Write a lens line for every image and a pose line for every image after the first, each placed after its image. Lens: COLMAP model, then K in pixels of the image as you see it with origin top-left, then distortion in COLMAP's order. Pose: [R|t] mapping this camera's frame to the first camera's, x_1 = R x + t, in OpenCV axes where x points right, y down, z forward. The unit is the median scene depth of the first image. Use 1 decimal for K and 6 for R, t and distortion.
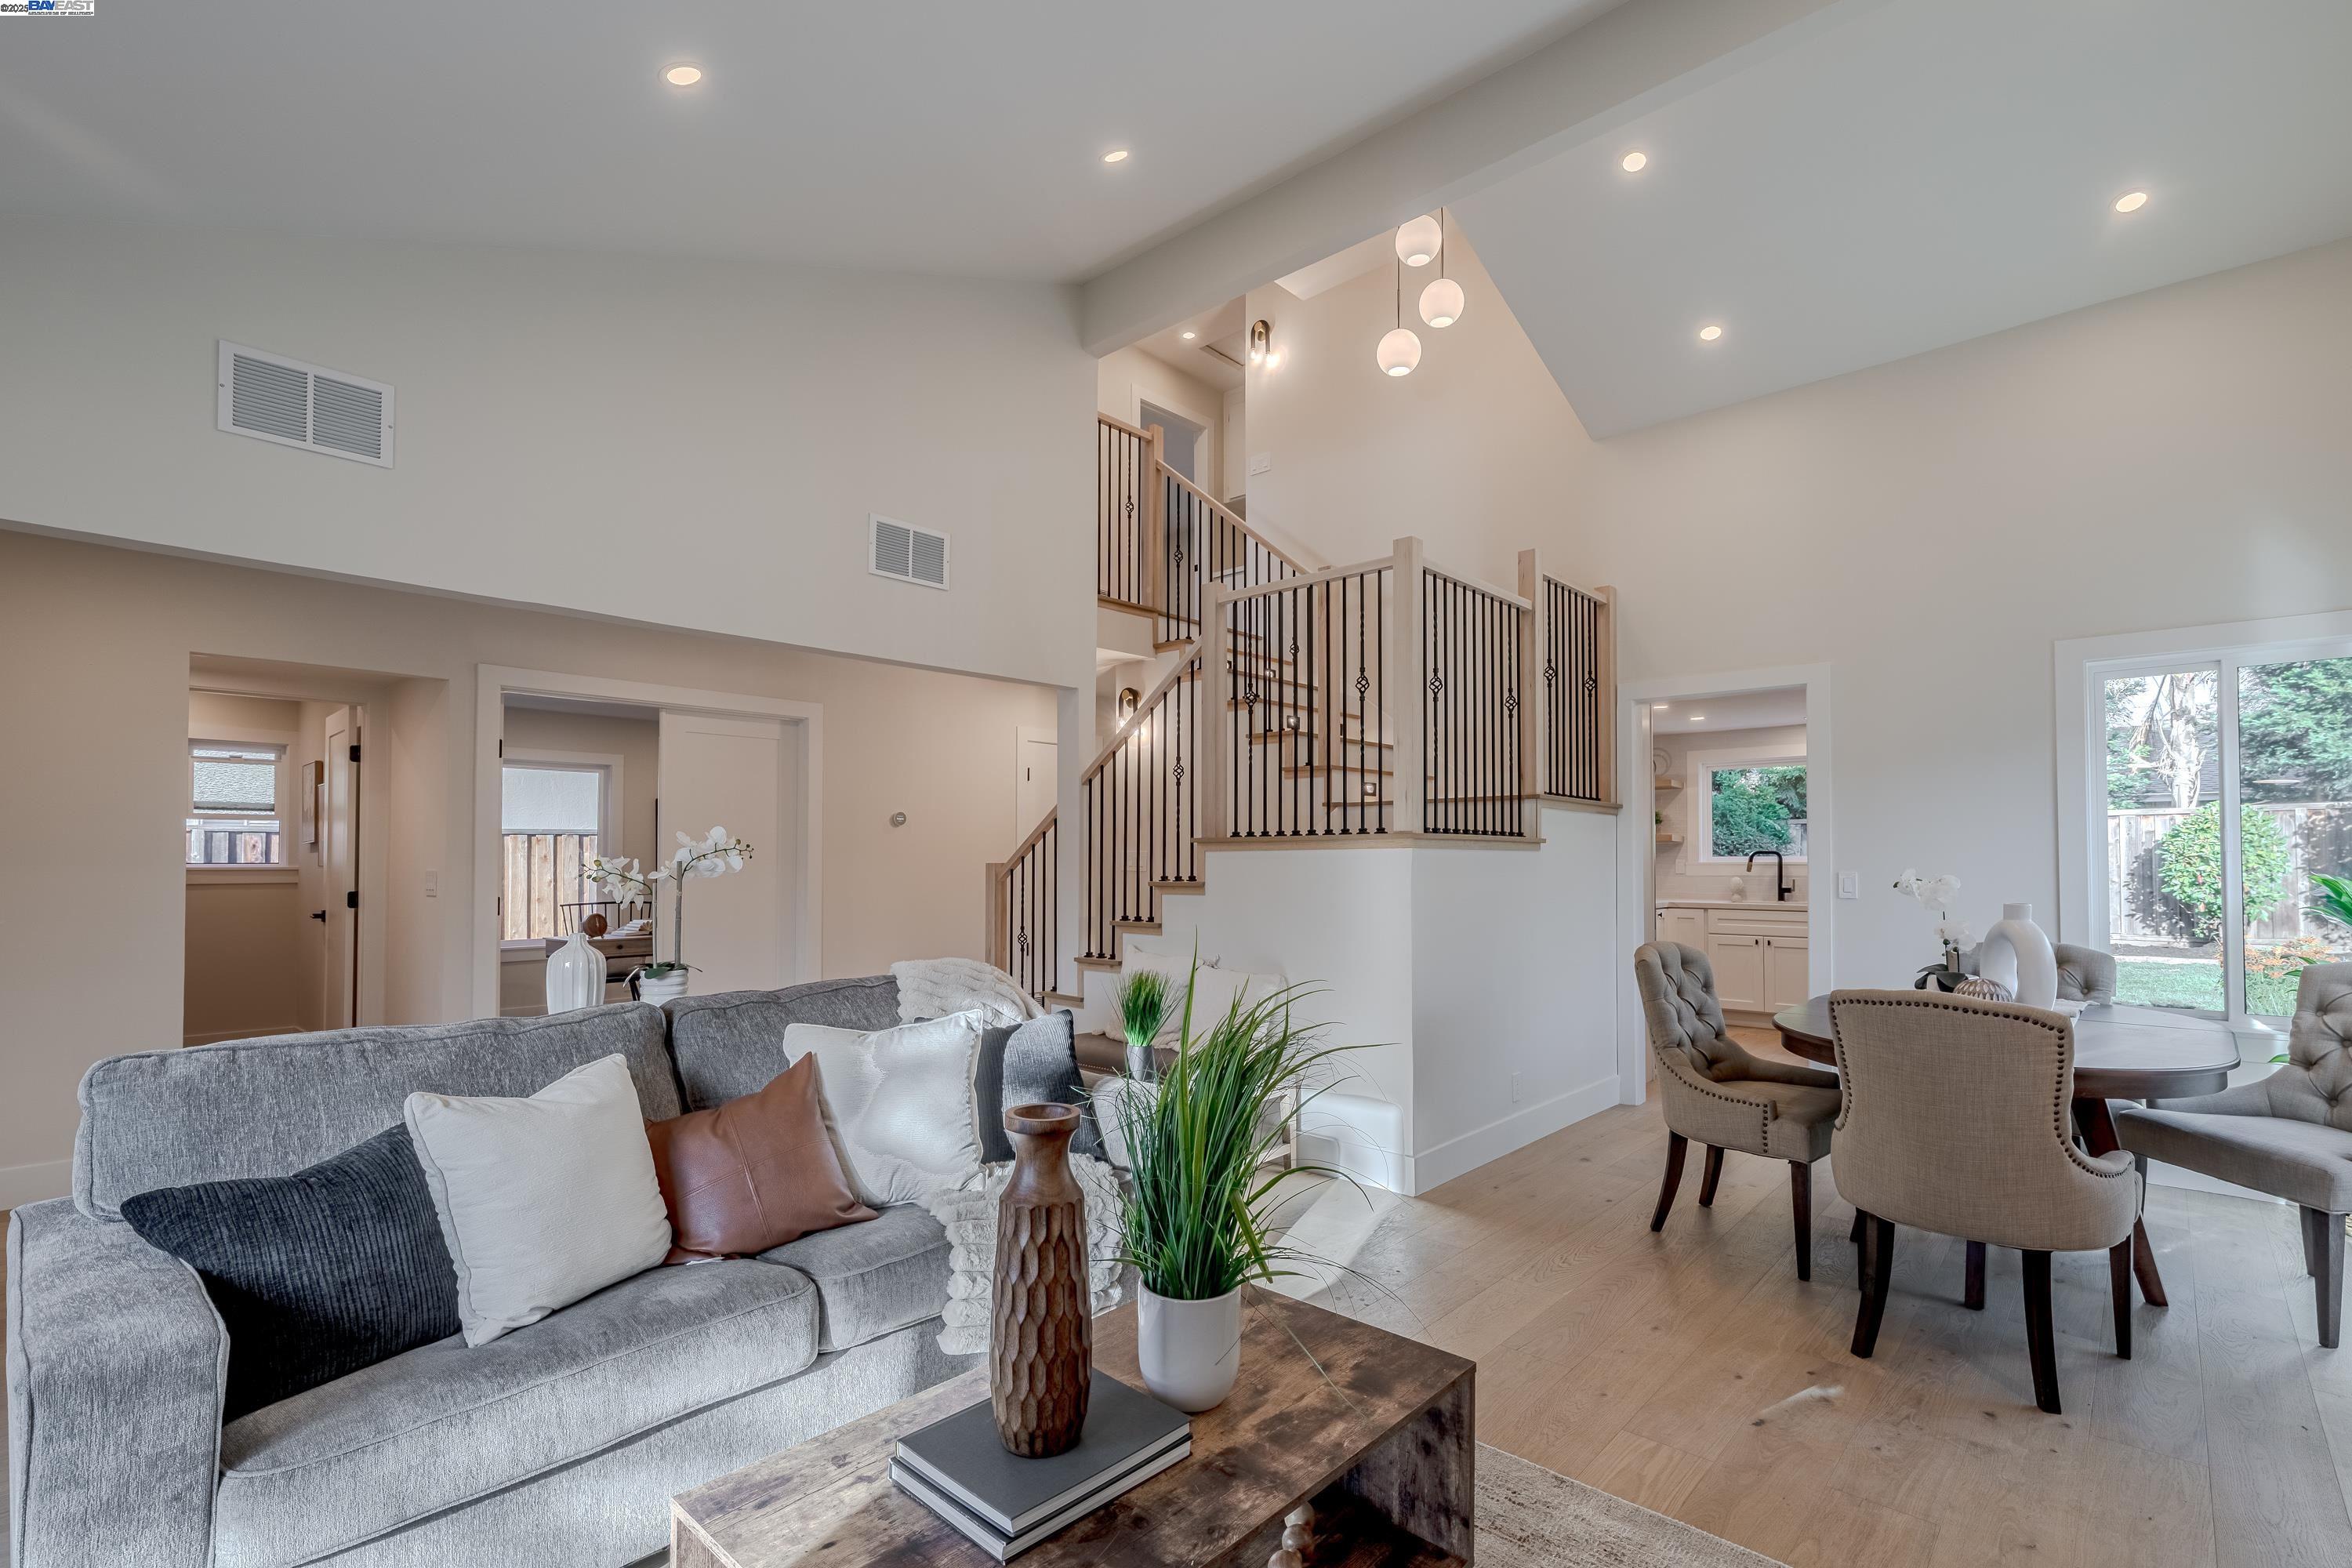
lens RADIAL K [[1078.8, 0, 1139.5], [0, 1078.8, 842.4], [0, 0, 1]] dist [-0.002368, 0.000742]
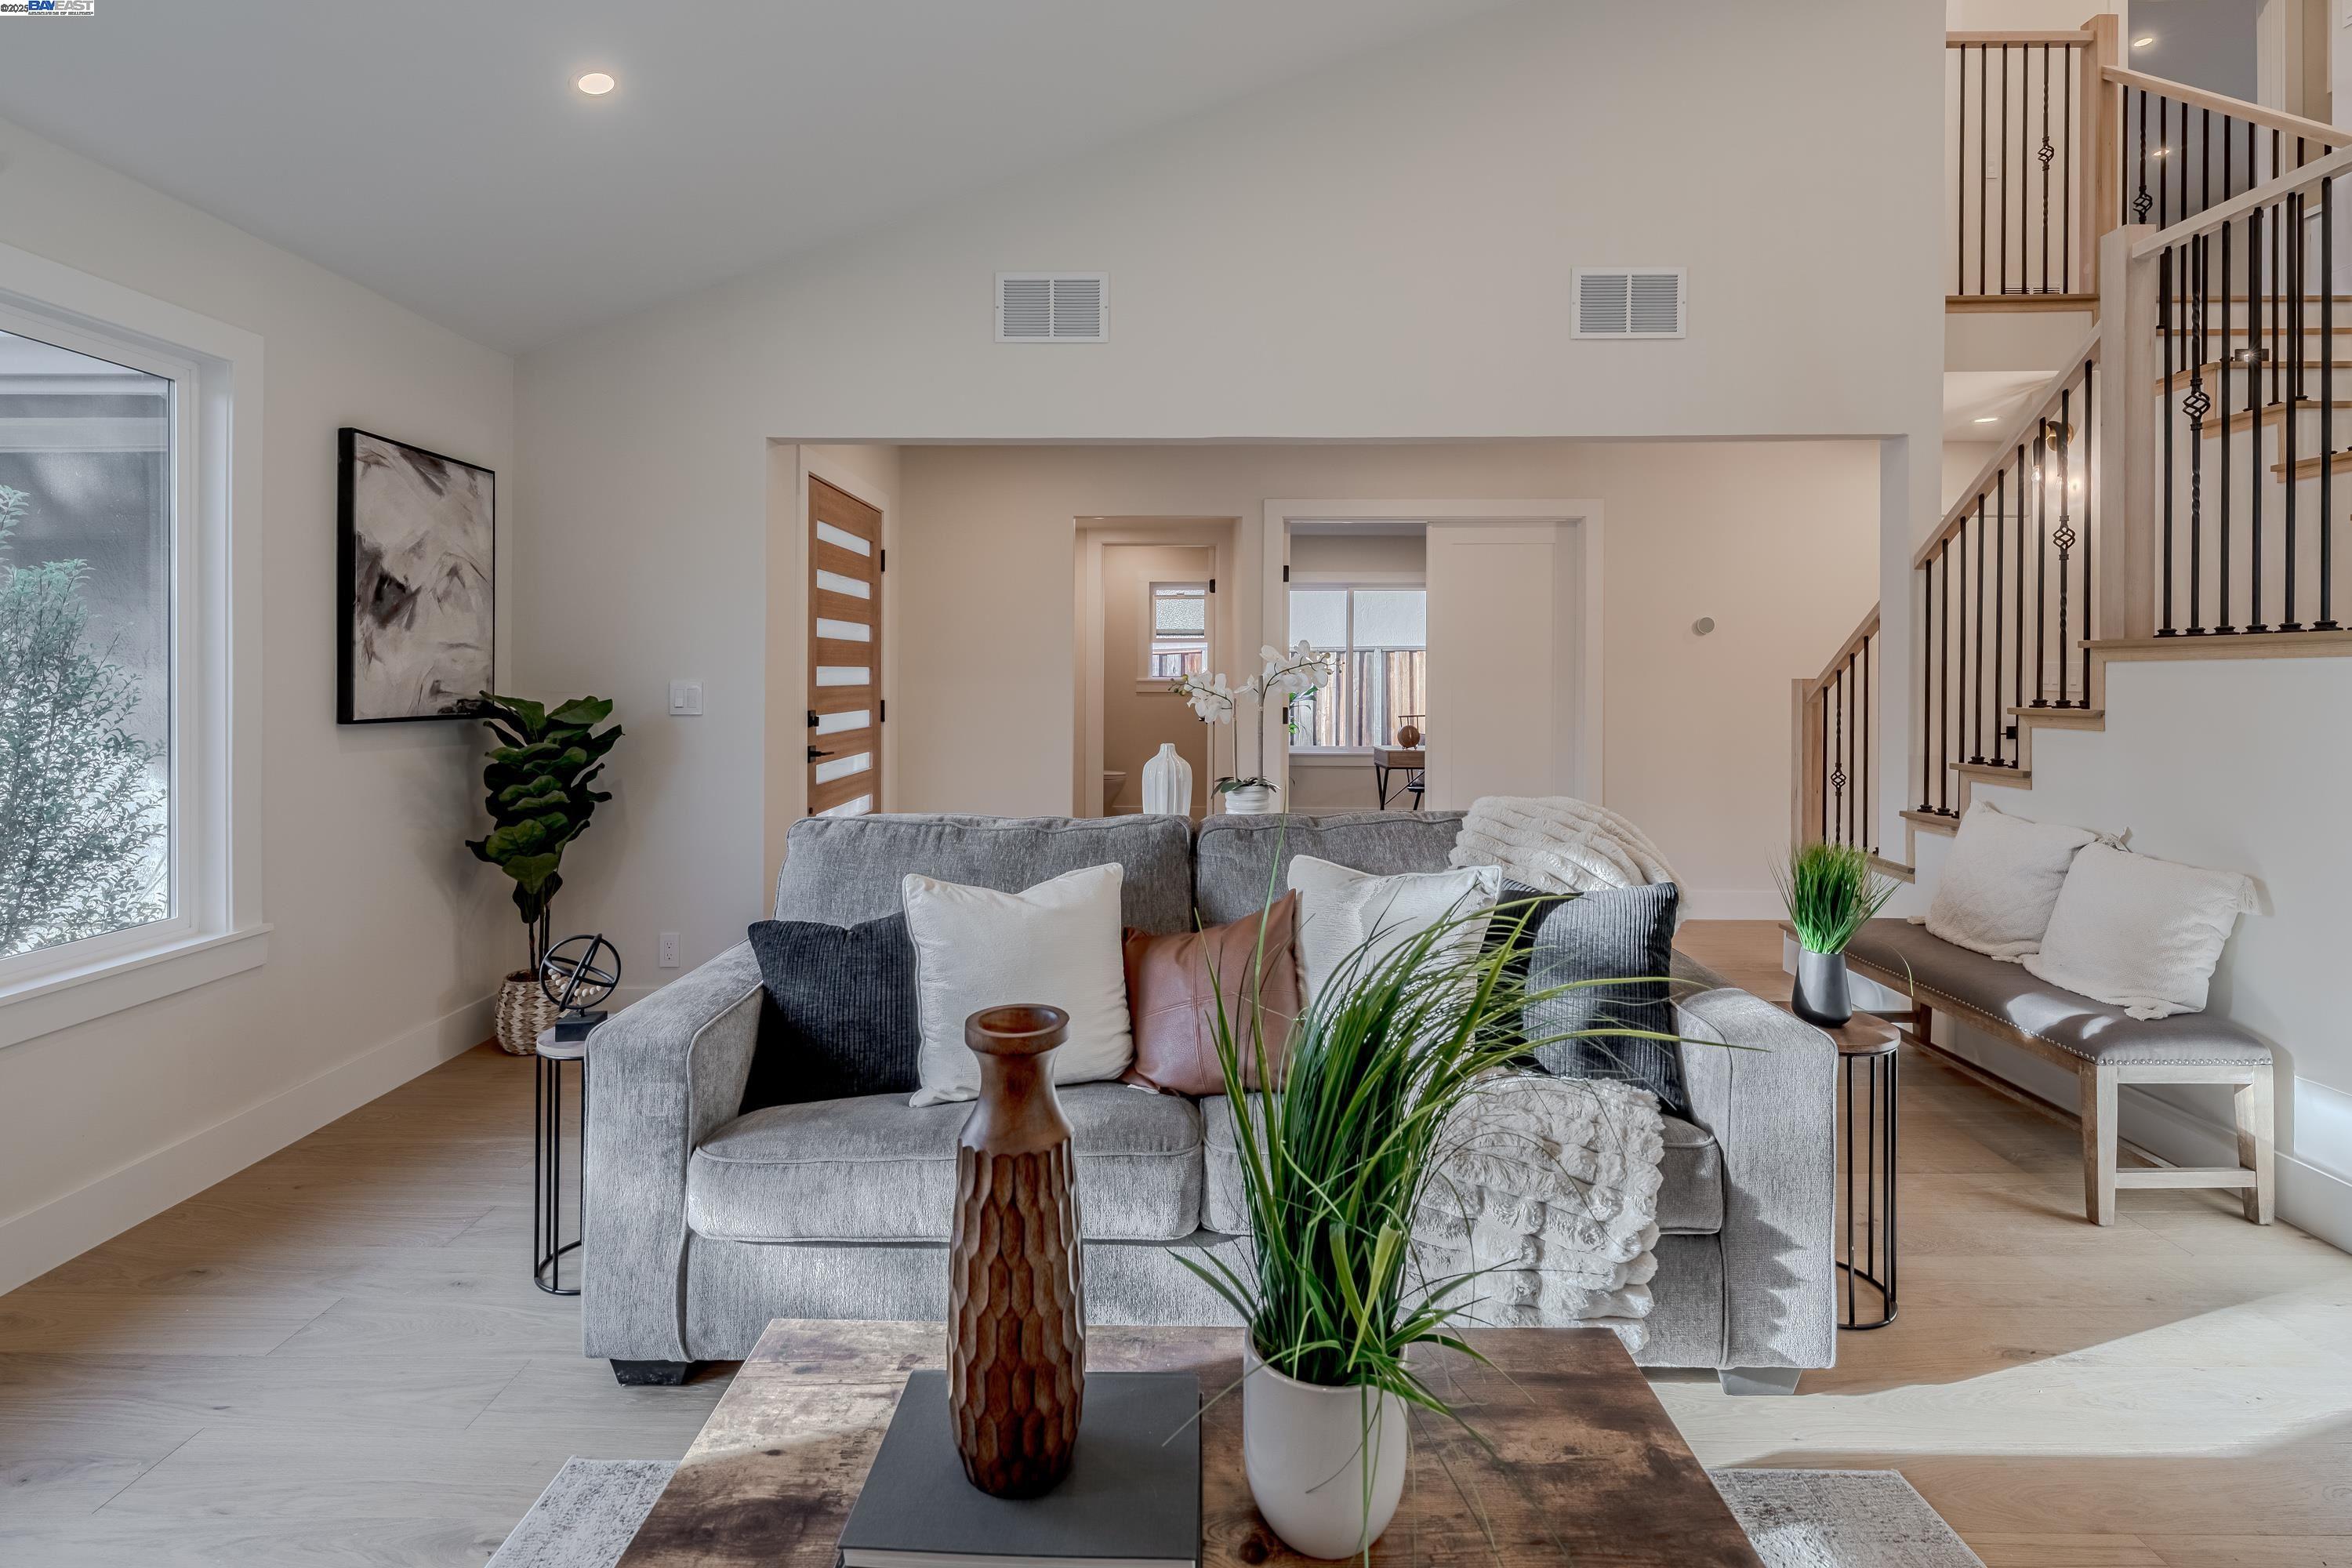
lens RADIAL K [[1078.8, 0, 1169.3], [0, 1078.8, 668.2], [0, 0, 1]] dist [-0.002368, 0.000742]
pose [[0.675565, -0.003810, -0.737291, 0.157076], [0.011750, 0.999915, 0.005599, 0.002698], [0.737207, -0.012446, 0.675552, 0.175832]]
